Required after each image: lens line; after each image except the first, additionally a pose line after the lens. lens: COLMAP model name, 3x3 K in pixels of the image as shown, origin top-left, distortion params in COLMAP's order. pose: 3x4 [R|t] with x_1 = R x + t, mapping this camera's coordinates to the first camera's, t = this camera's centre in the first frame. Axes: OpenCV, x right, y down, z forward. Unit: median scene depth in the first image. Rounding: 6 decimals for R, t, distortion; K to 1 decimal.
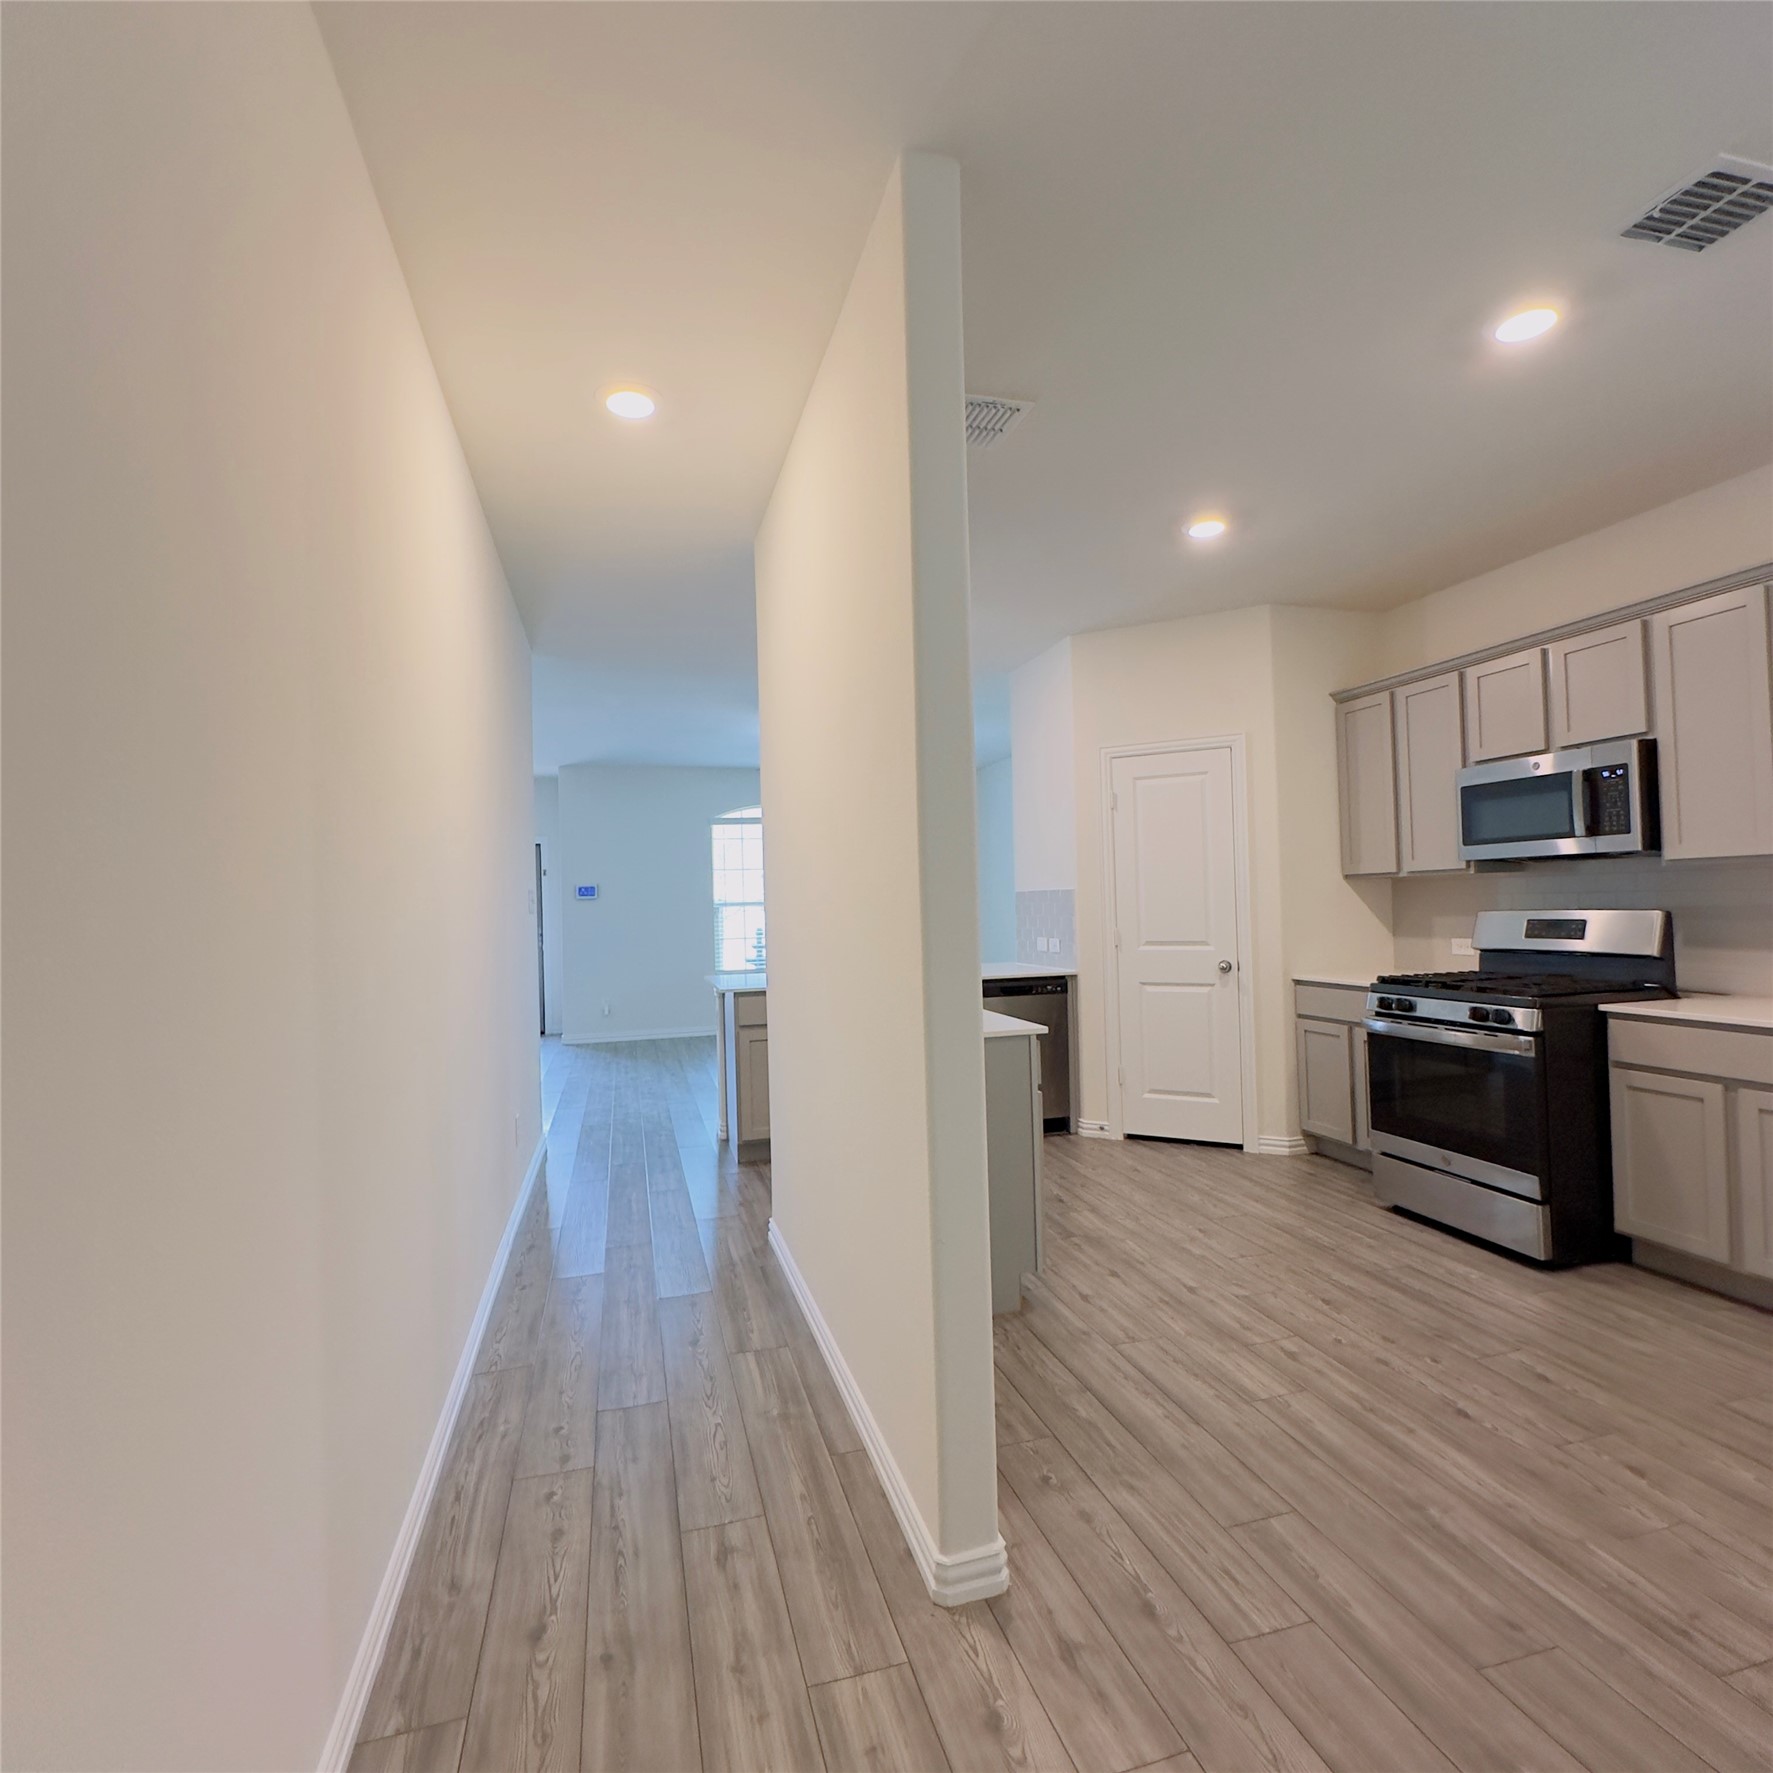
lens RADIAL K [[938.9, 0, 881.7], [0, 938.9, 886.2], [0, 0, 1]] dist [-0.005337, 0.000964]
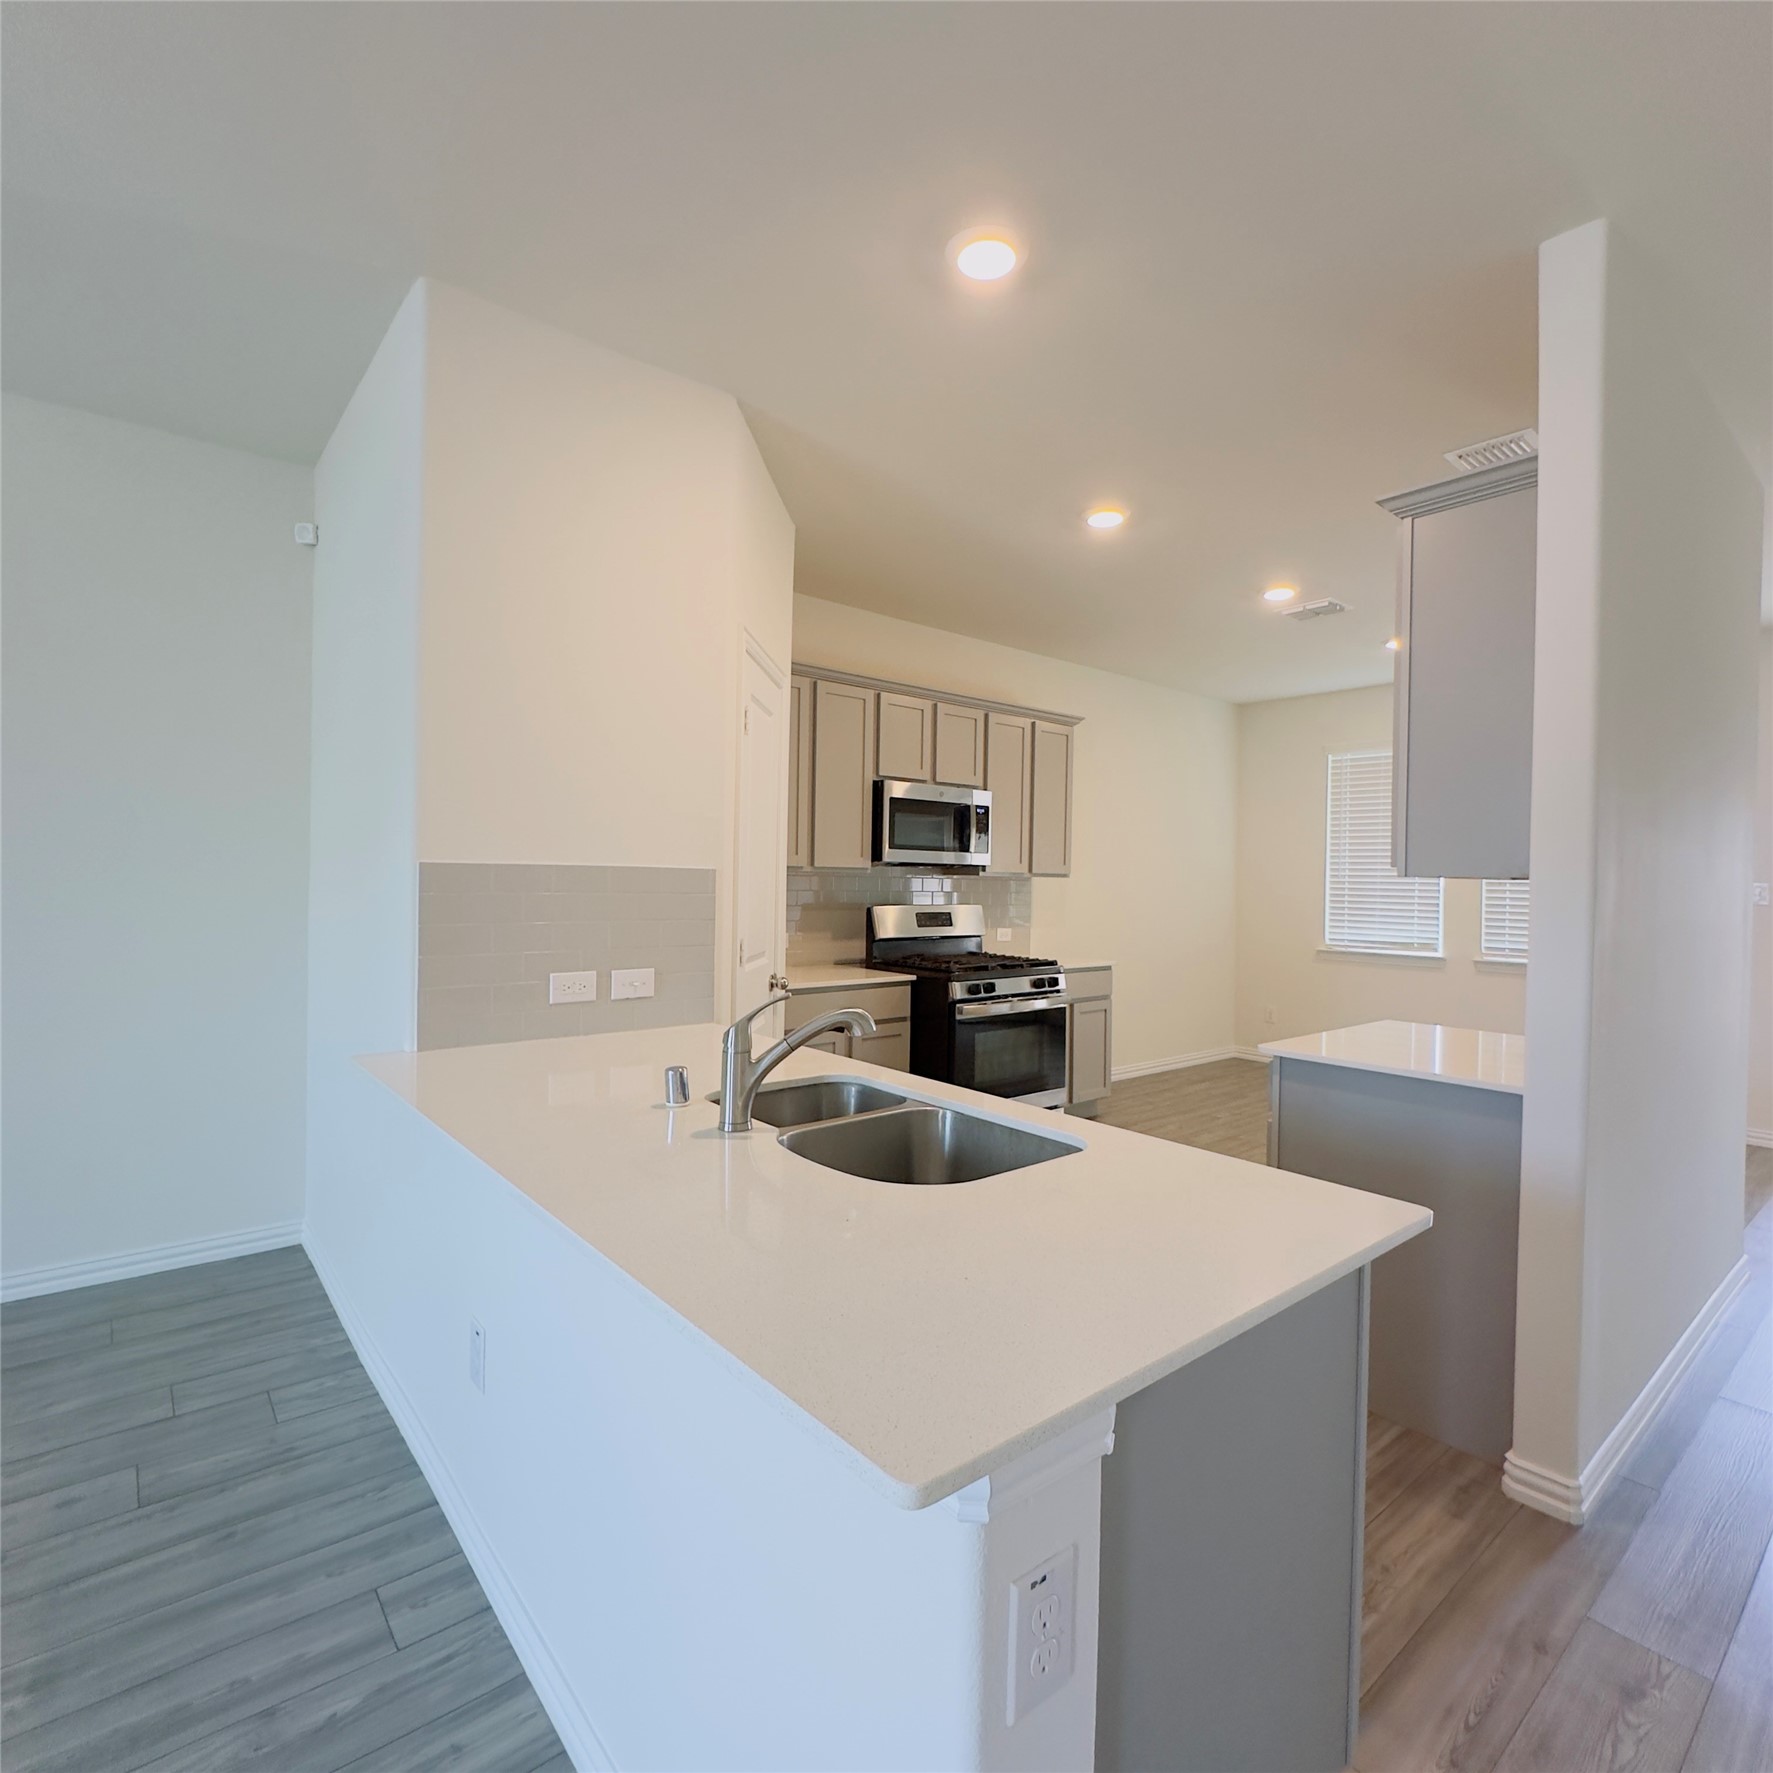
lens RADIAL K [[926.8, 0, 876.9], [0, 926.8, 886.8], [0, 0, 1]] dist [-0.010361, 0.000432]
pose [[-0.403294, 0.011664, 0.914996, -0.458455], [-0.024812, 0.999412, -0.023676, 0.034251], [-0.914734, -0.032251, -0.402767, 1.675658]]
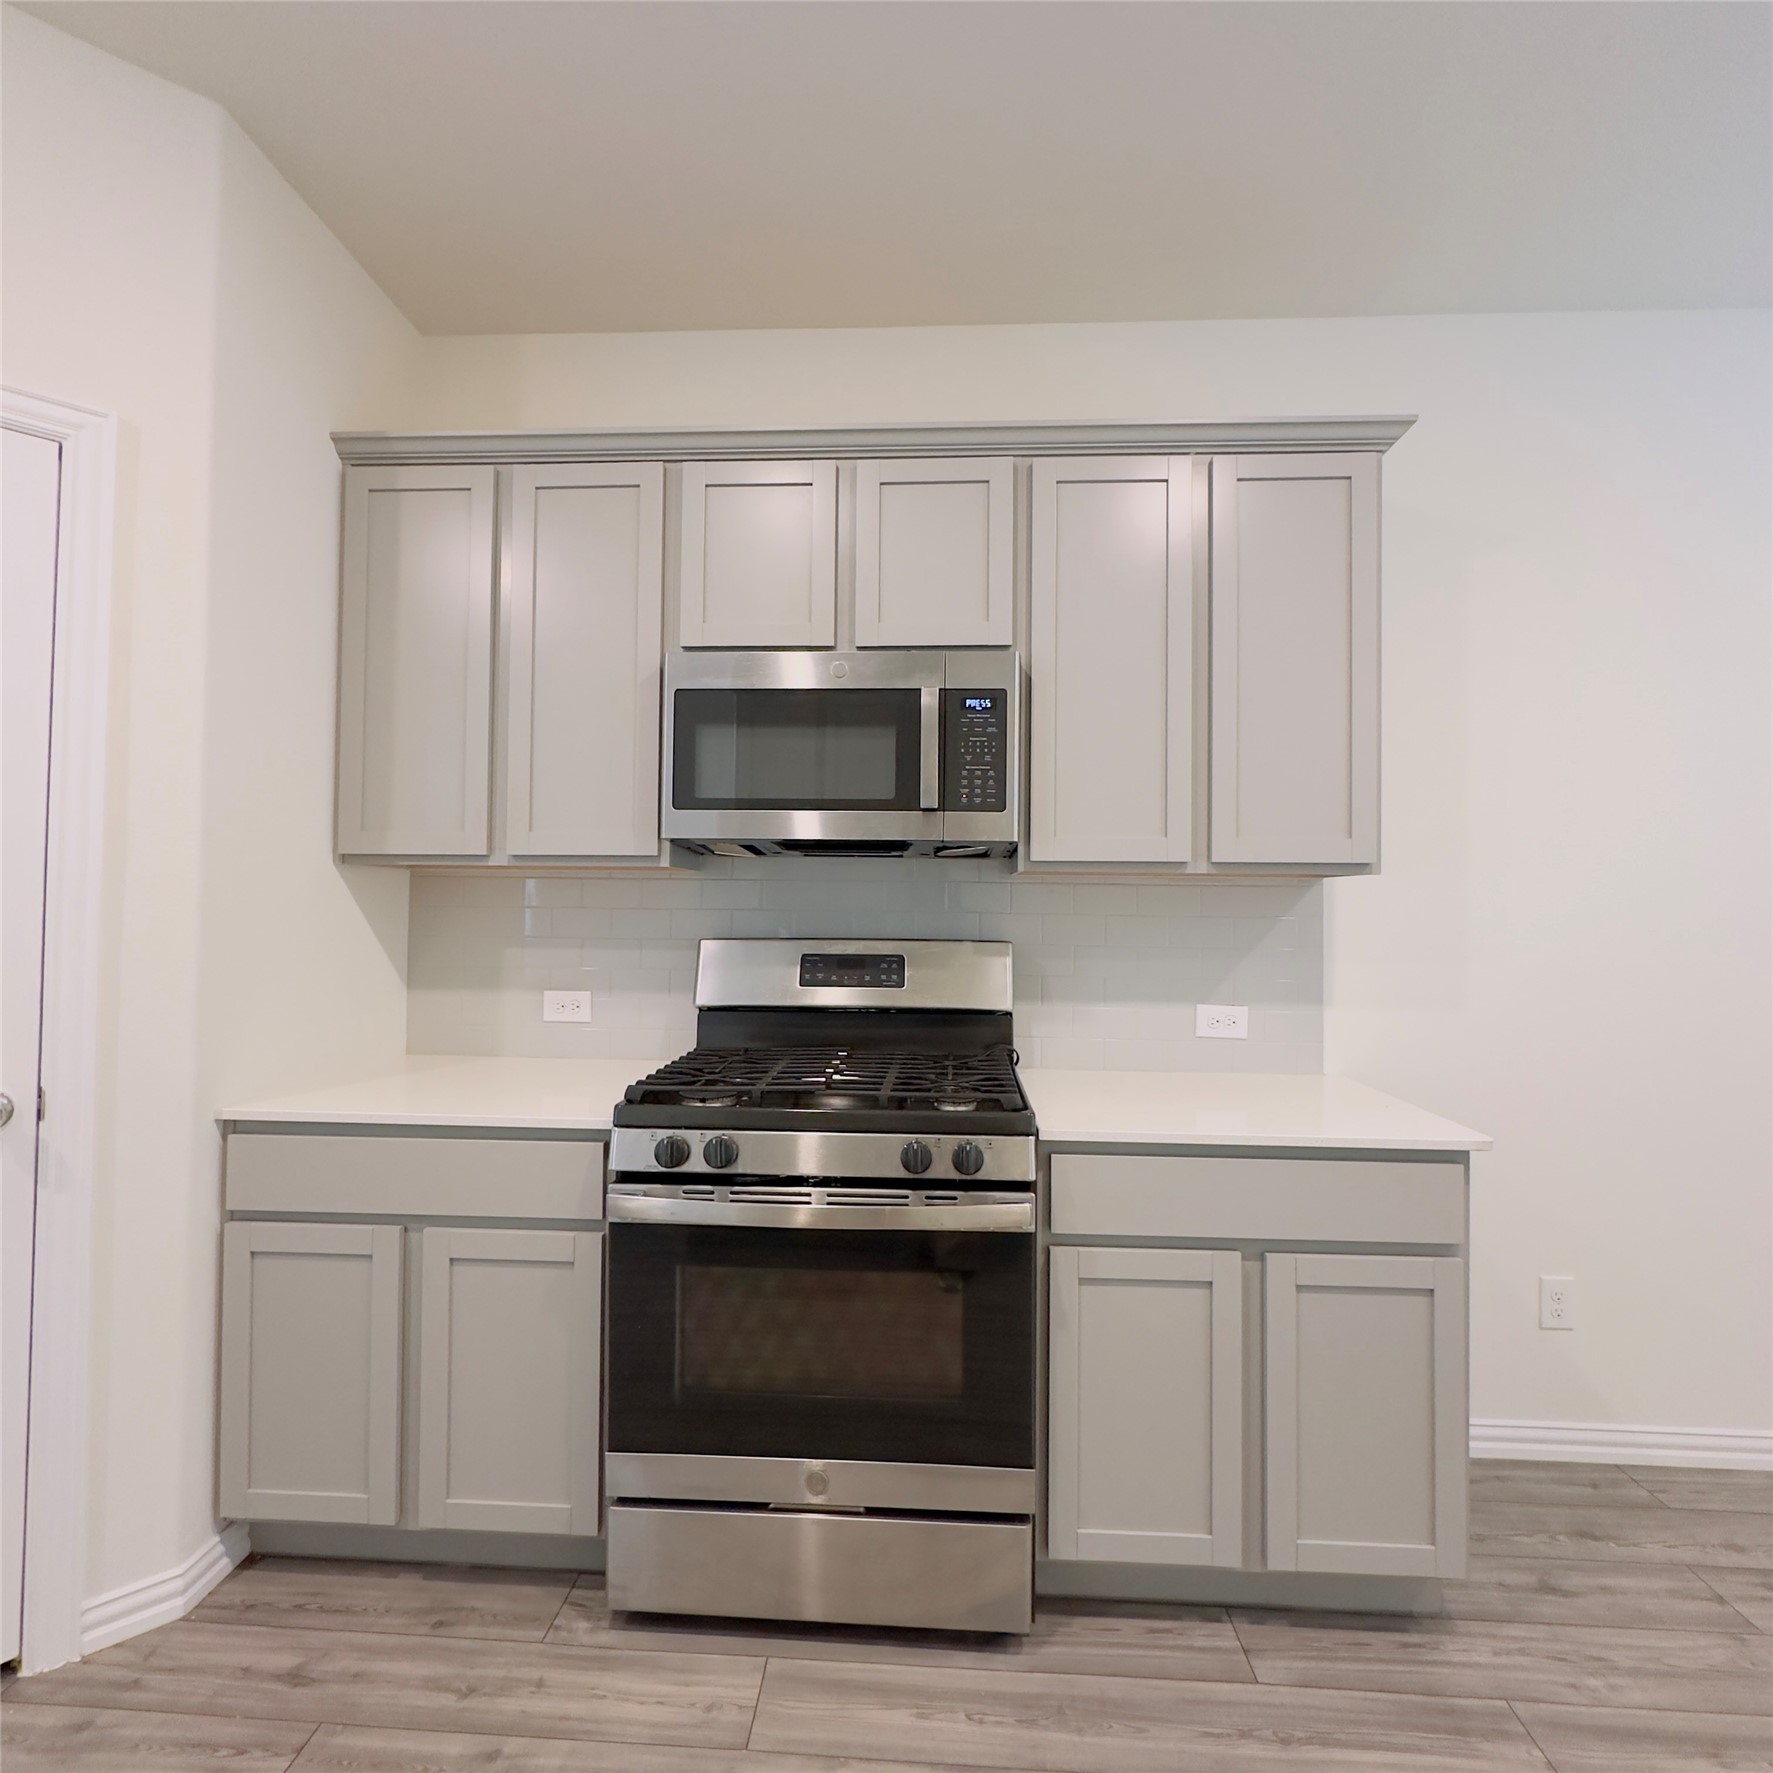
lens RADIAL K [[938.9, 0, 881.7], [0, 938.9, 886.2], [0, 0, 1]] dist [-0.005337, 0.000964]
pose [[0.319622, 0.050290, 0.946210, 0.219827], [-0.037764, 0.998473, -0.040311, 0.015109], [-0.946792, -0.022848, 0.321033, 0.845386]]
